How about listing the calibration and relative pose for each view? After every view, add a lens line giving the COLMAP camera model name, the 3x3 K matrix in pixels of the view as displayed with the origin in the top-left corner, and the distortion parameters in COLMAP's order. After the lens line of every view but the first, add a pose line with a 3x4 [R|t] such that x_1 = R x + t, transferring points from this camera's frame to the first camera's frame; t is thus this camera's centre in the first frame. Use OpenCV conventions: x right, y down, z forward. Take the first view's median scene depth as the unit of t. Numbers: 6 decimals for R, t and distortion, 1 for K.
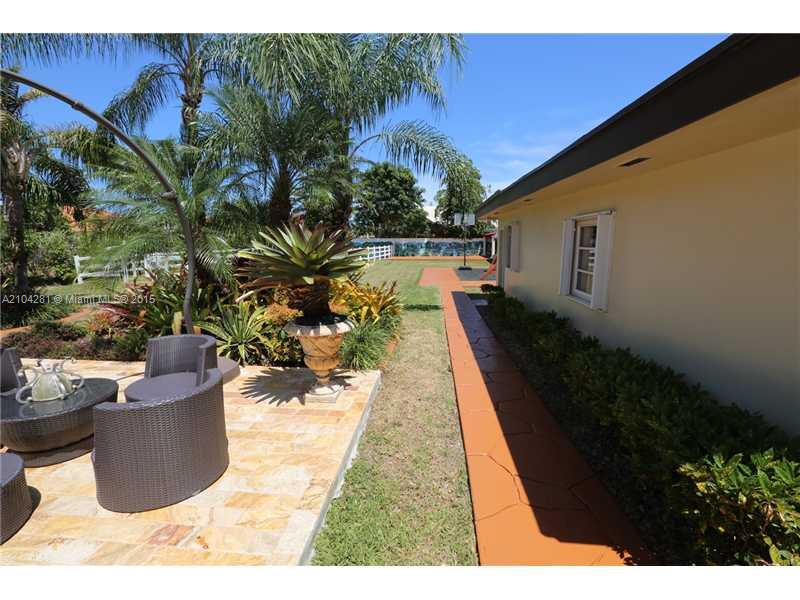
lens RADIAL K [[361.5, 0, 400.5], [0, 361.5, 295.3], [0, 0, 1]] dist [-0.040075, 0.005816]
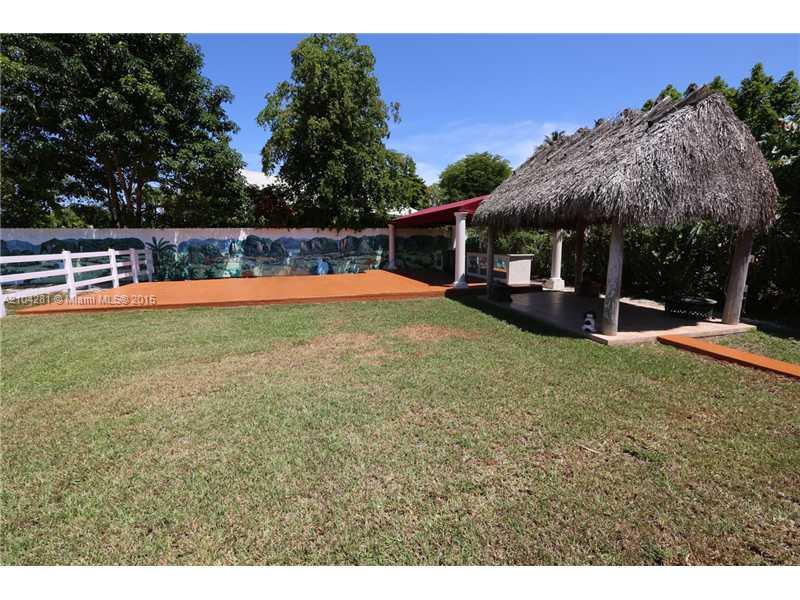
lens RADIAL K [[361.5, 0, 396.2], [0, 361.5, 298.6], [0, 0, 1]] dist [-0.040075, 0.005816]
pose [[0.920397, -0.064863, 0.385567, 0.069902], [0.062003, 0.997878, 0.019861, -0.083663], [-0.386037, 0.005627, 0.922466, 0.601204]]
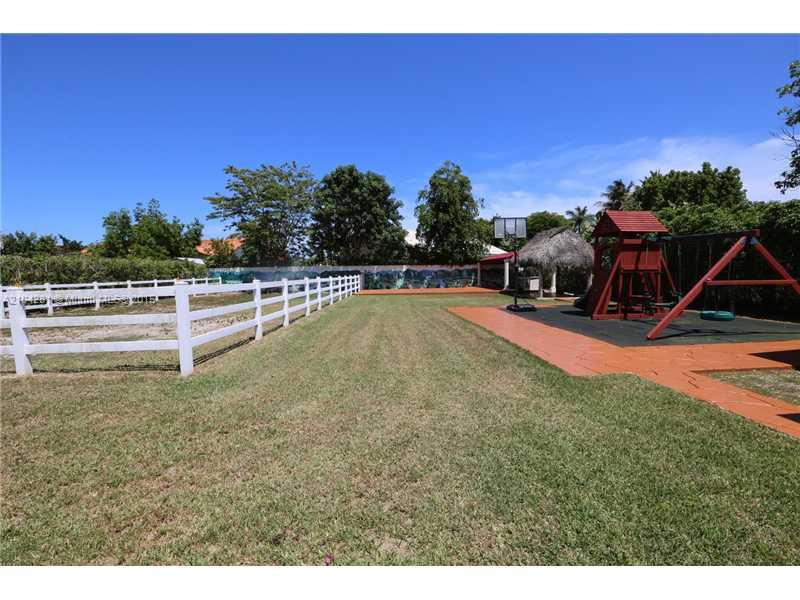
lens RADIAL K [[361.5, 0, 398.4], [0, 361.5, 296.3], [0, 0, 1]] dist [-0.040075, 0.005816]
pose [[0.989041, -0.019984, 0.146284, -0.057174], [0.031847, 0.996349, -0.079208, -0.032149], [-0.144167, 0.082999, 0.986067, 0.250688]]
